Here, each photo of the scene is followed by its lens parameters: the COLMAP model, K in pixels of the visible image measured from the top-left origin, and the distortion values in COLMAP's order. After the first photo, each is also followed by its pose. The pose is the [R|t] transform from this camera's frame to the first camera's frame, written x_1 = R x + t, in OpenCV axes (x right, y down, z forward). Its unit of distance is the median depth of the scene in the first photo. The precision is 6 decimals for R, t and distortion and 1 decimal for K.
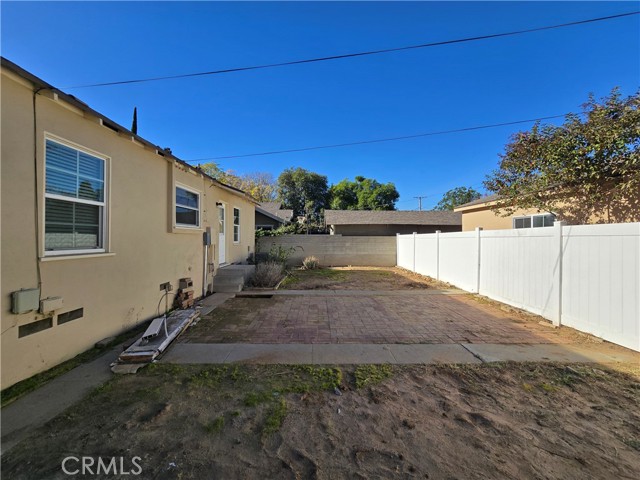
lens RADIAL K [[262.8, 0, 320.5], [0, 262.8, 239.3], [0, 0, 1]] dist [-0.004789, 0.000379]
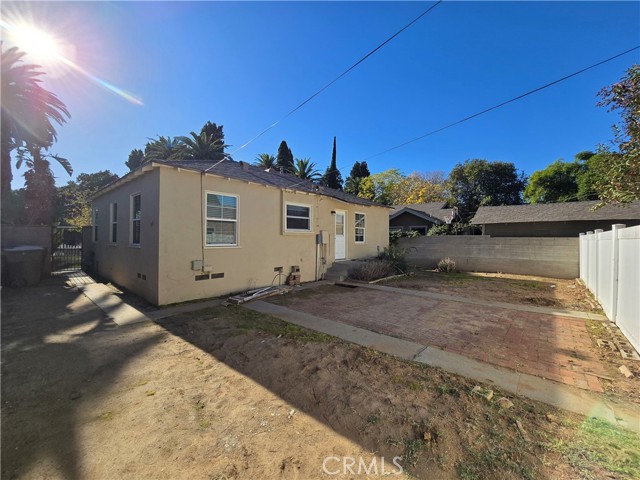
lens RADIAL K [[262.8, 0, 319.0], [0, 262.8, 239.3], [0, 0, 1]] dist [-0.004789, 0.000379]
pose [[0.742795, 0.004632, -0.669503, 0.614876], [-0.007137, 0.999974, -0.000999, -0.000054], [0.669481, 0.005520, 0.742809, -0.005296]]
